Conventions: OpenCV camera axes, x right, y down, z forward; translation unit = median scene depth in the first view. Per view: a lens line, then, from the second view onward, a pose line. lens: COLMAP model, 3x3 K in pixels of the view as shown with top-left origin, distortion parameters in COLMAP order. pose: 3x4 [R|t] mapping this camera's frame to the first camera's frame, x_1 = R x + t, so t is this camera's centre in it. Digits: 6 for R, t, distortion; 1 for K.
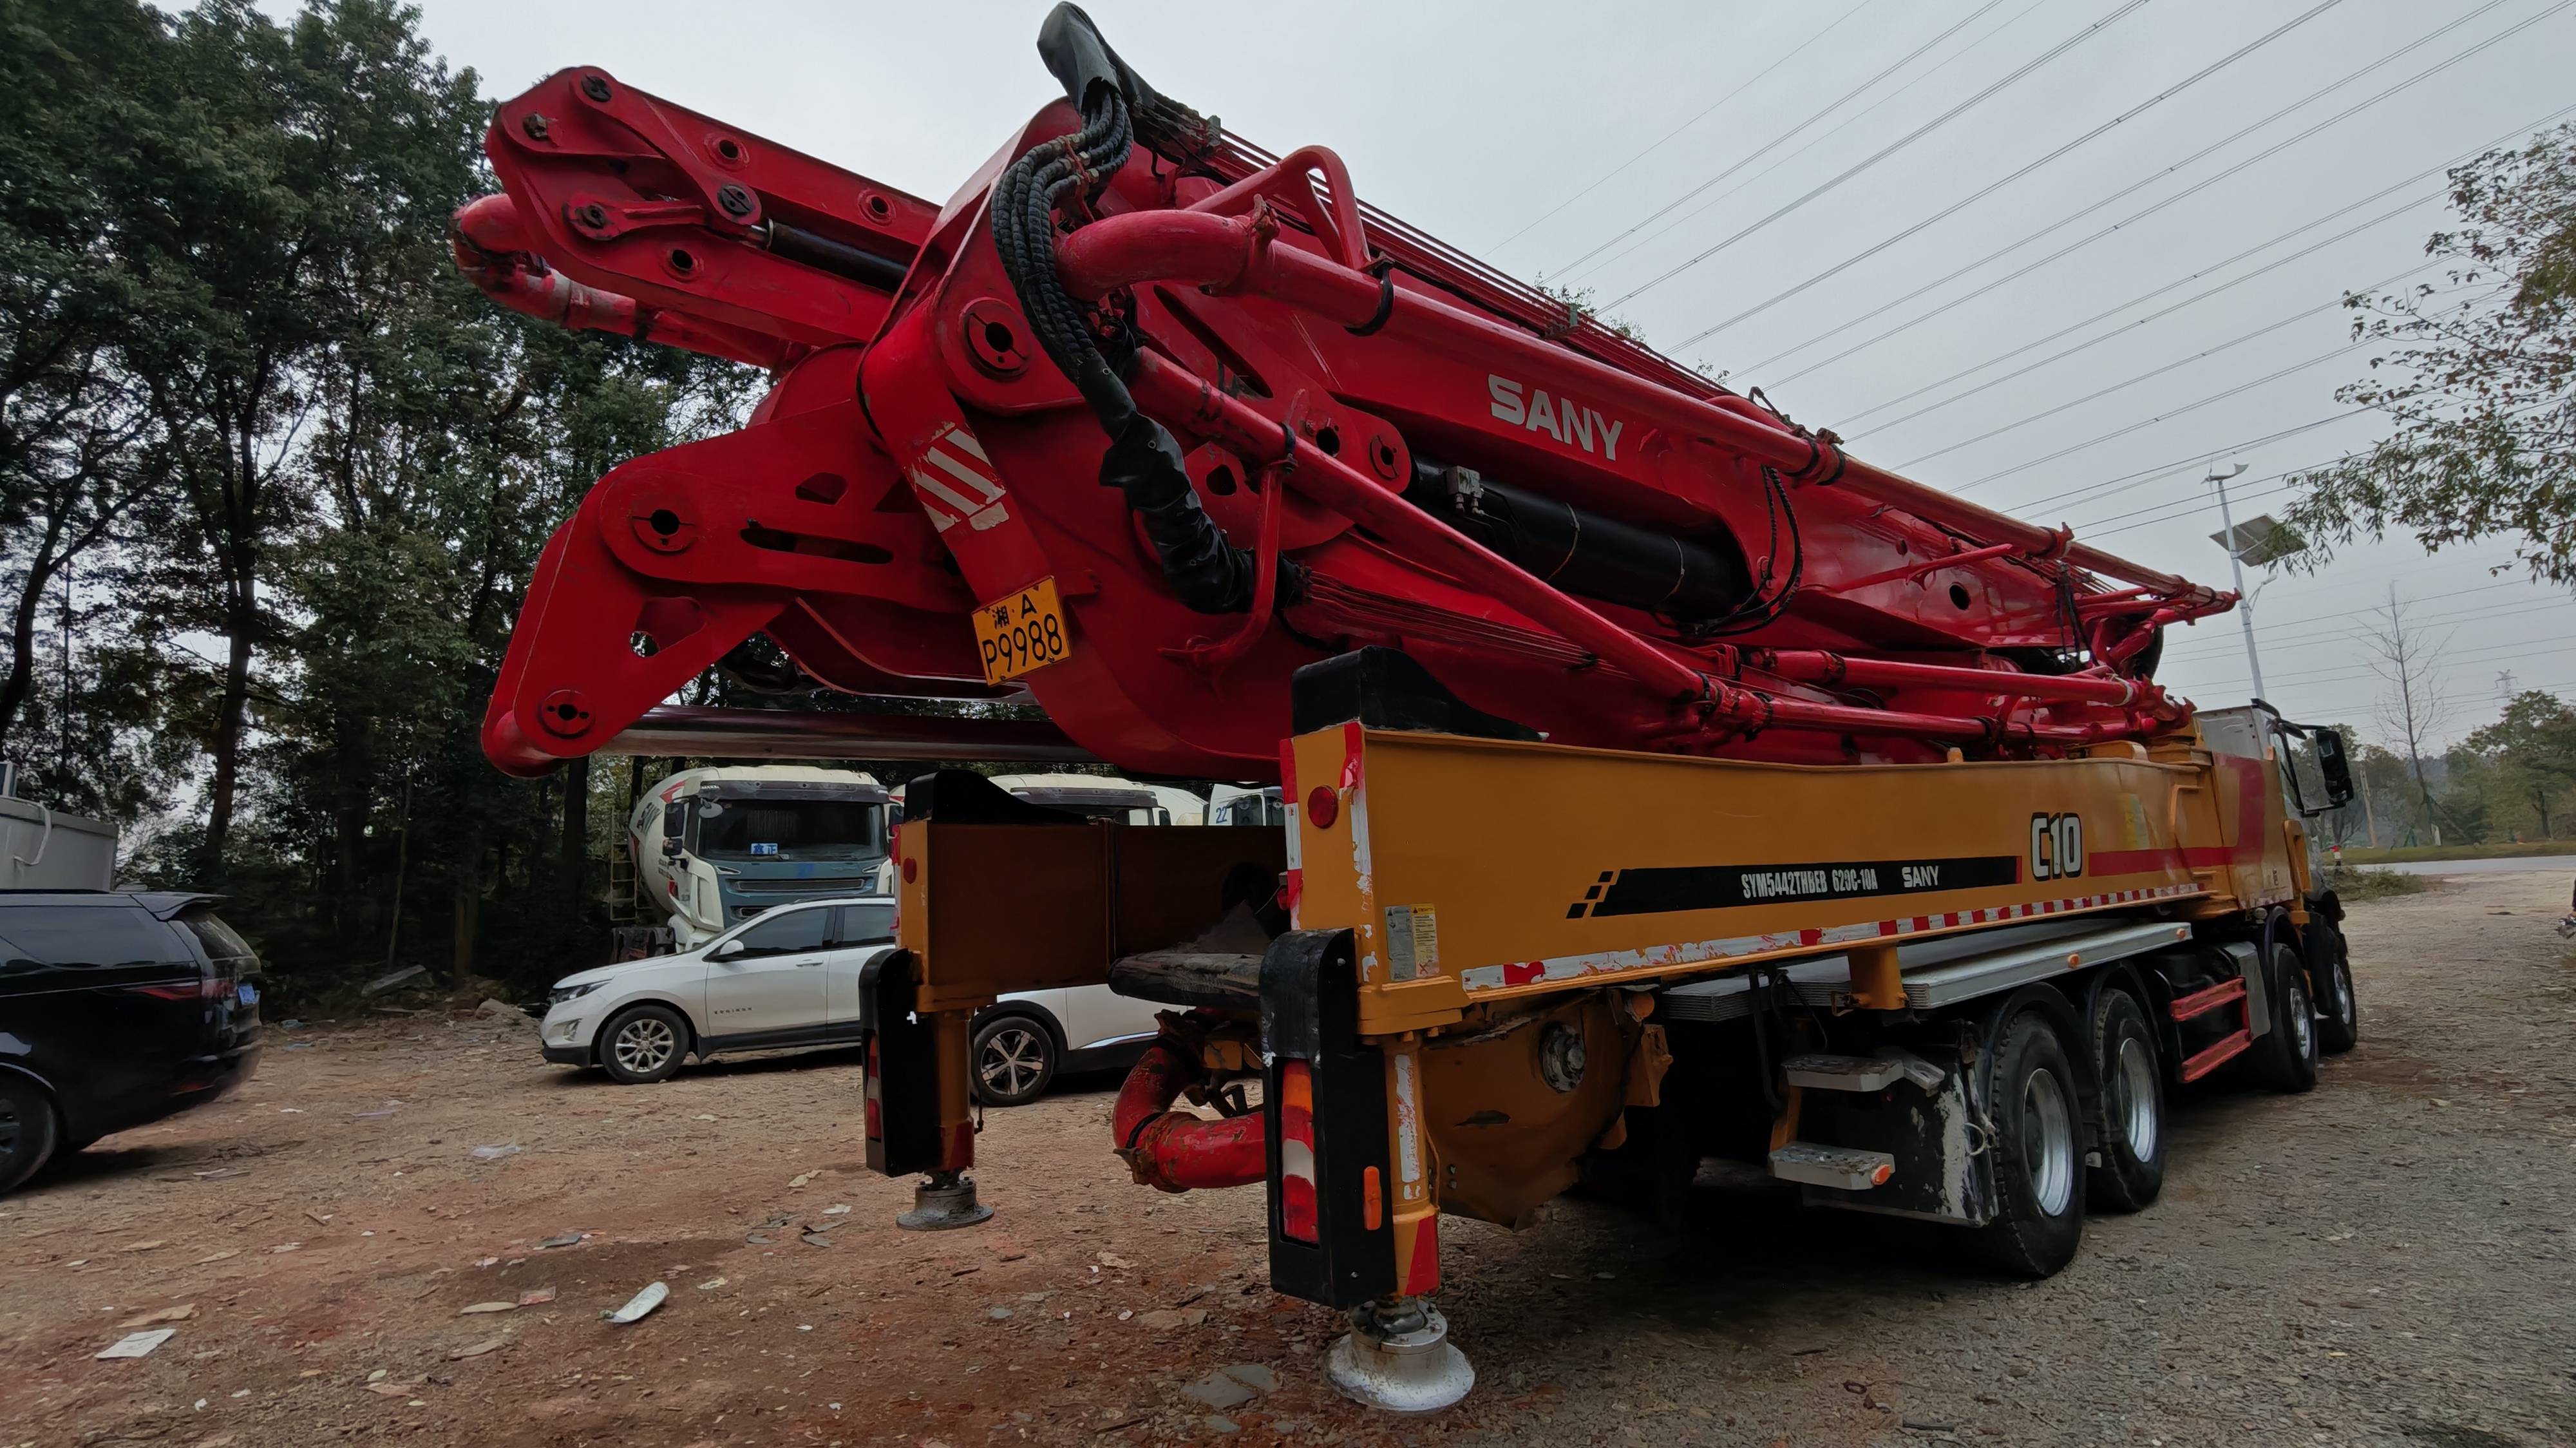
lens RADIAL K [[1177.9, 0, 1288.0], [0, 1177.9, 724.0], [0, 0, 1]] dist [0.001279, 0.000550]
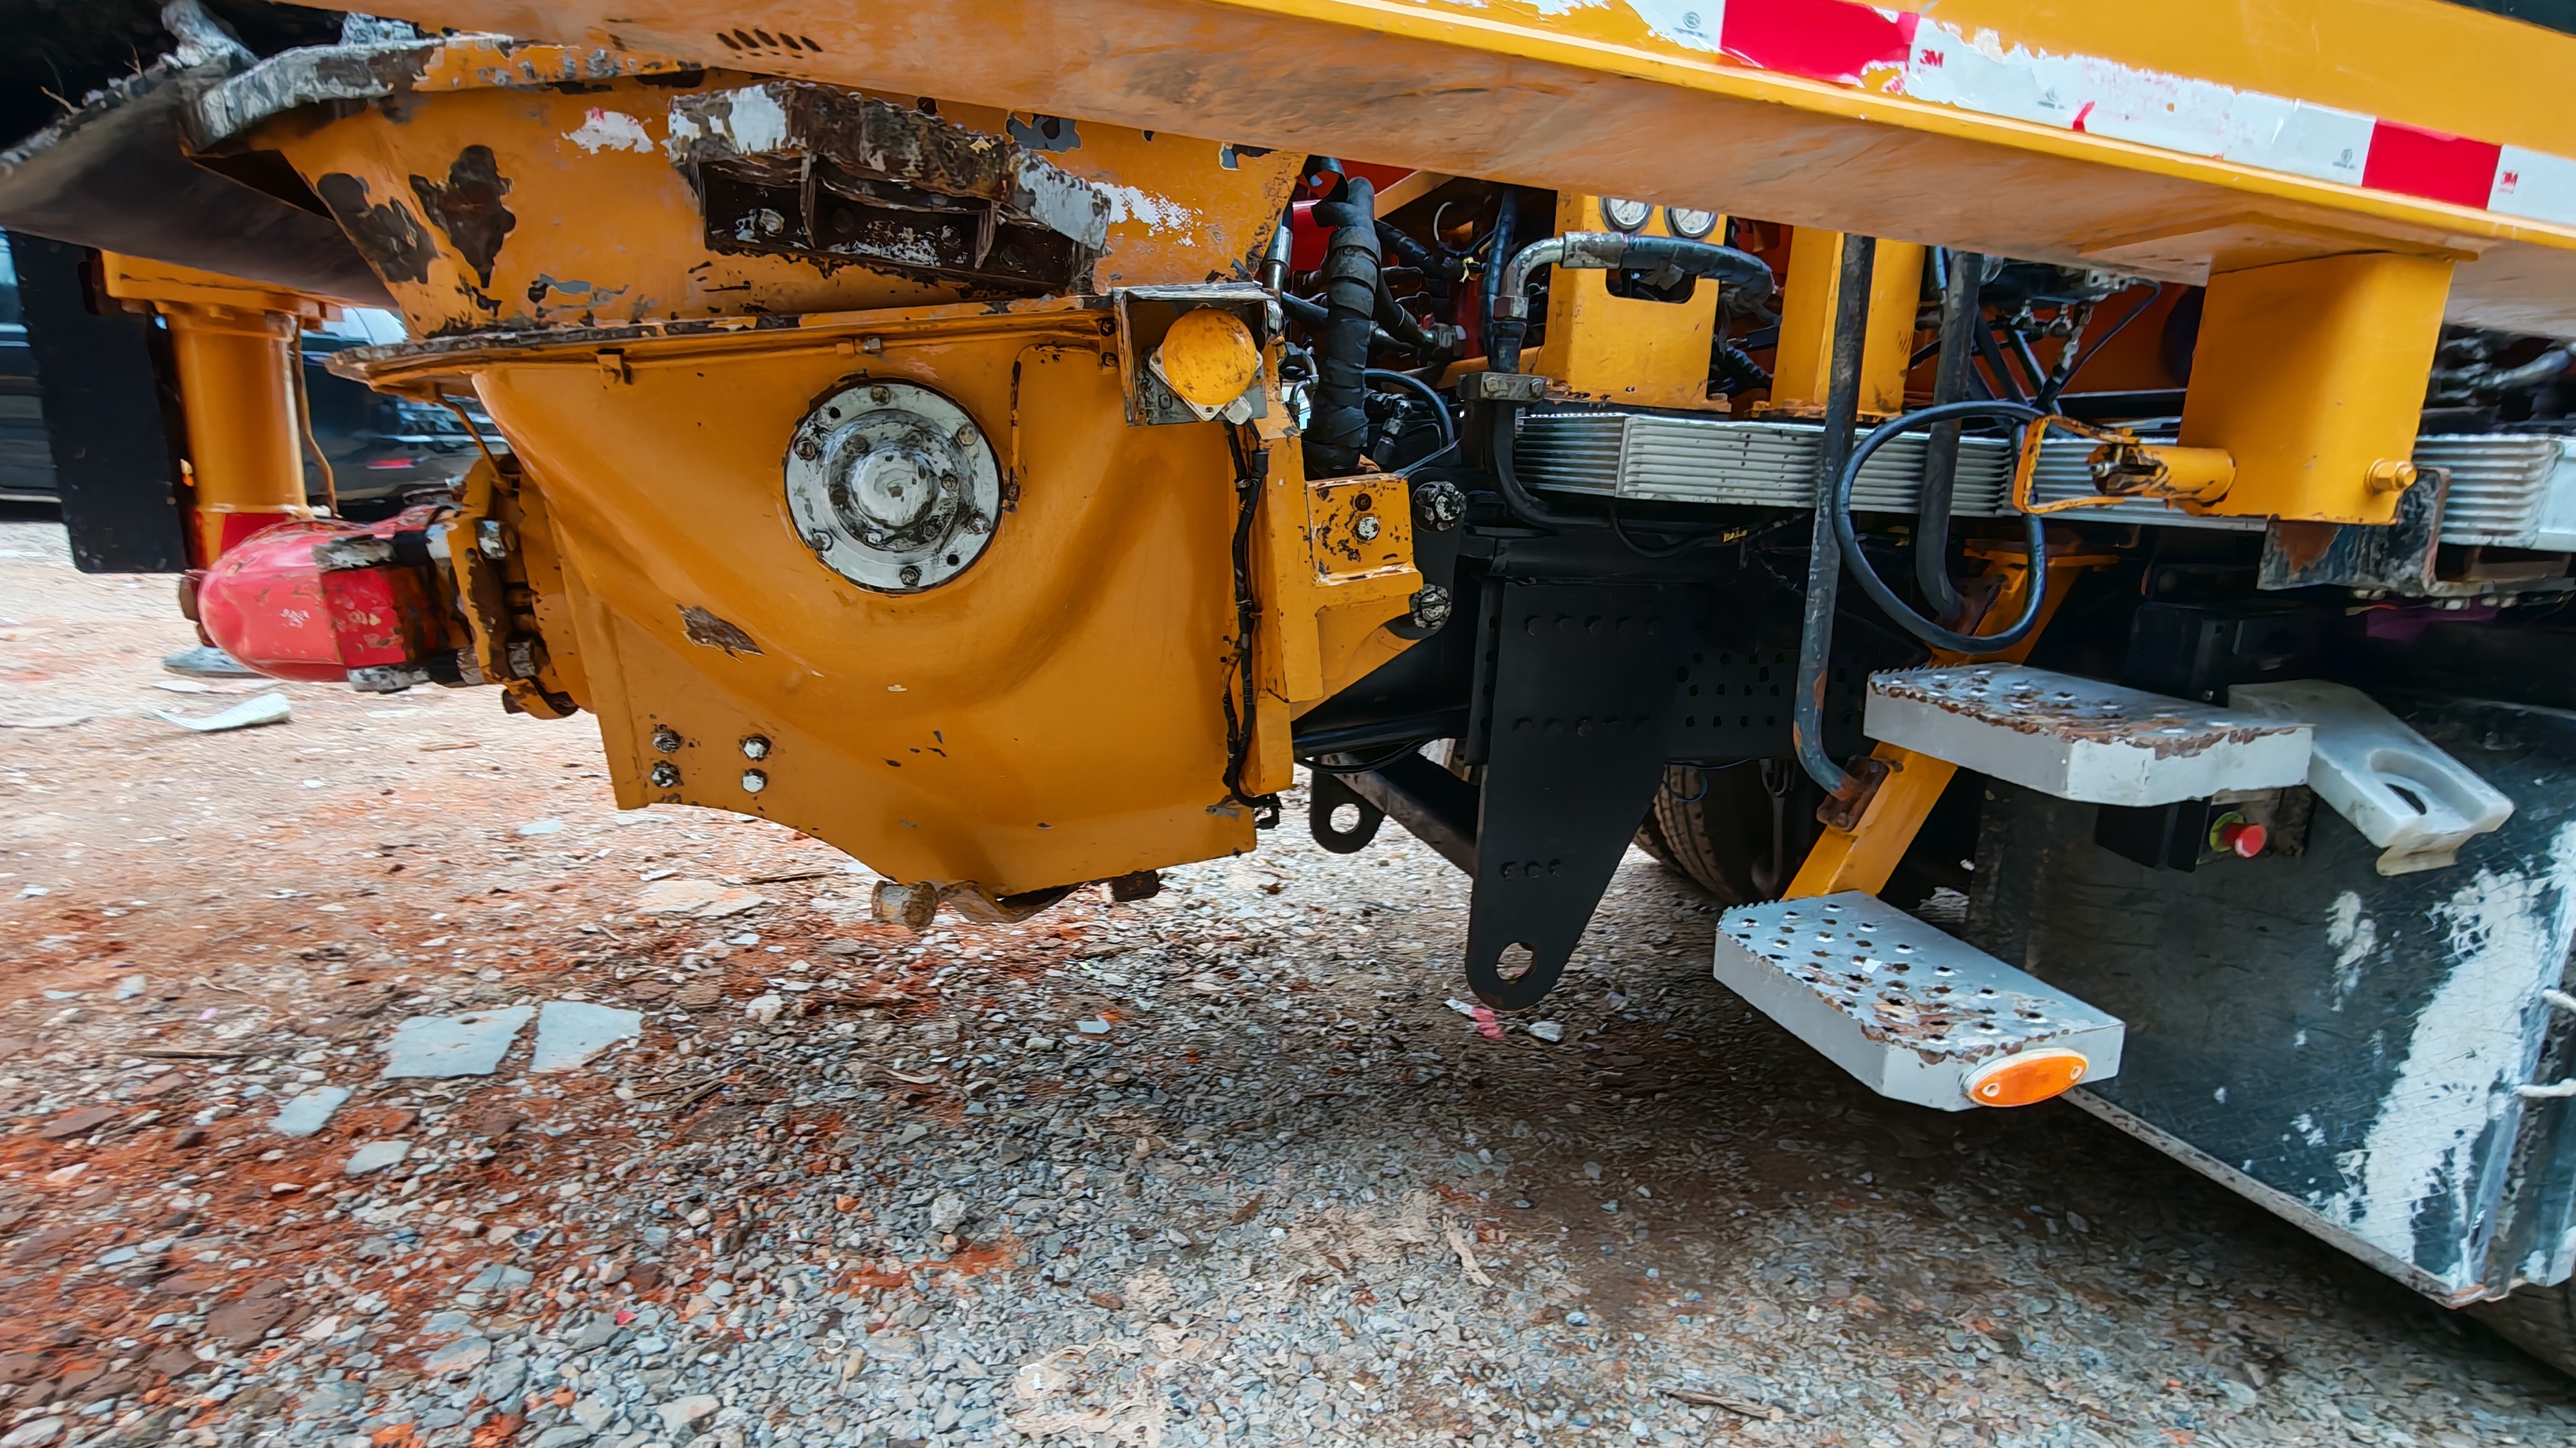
lens RADIAL K [[1177.9, 0, 1288.0], [0, 1177.9, 724.0], [0, 0, 1]] dist [0.001279, 0.000550]
pose [[0.897676, 0.193157, -0.396065, 0.409102], [-0.042725, 0.932726, 0.358045, 0.194109], [0.438579, -0.304487, 0.845539, 0.657117]]
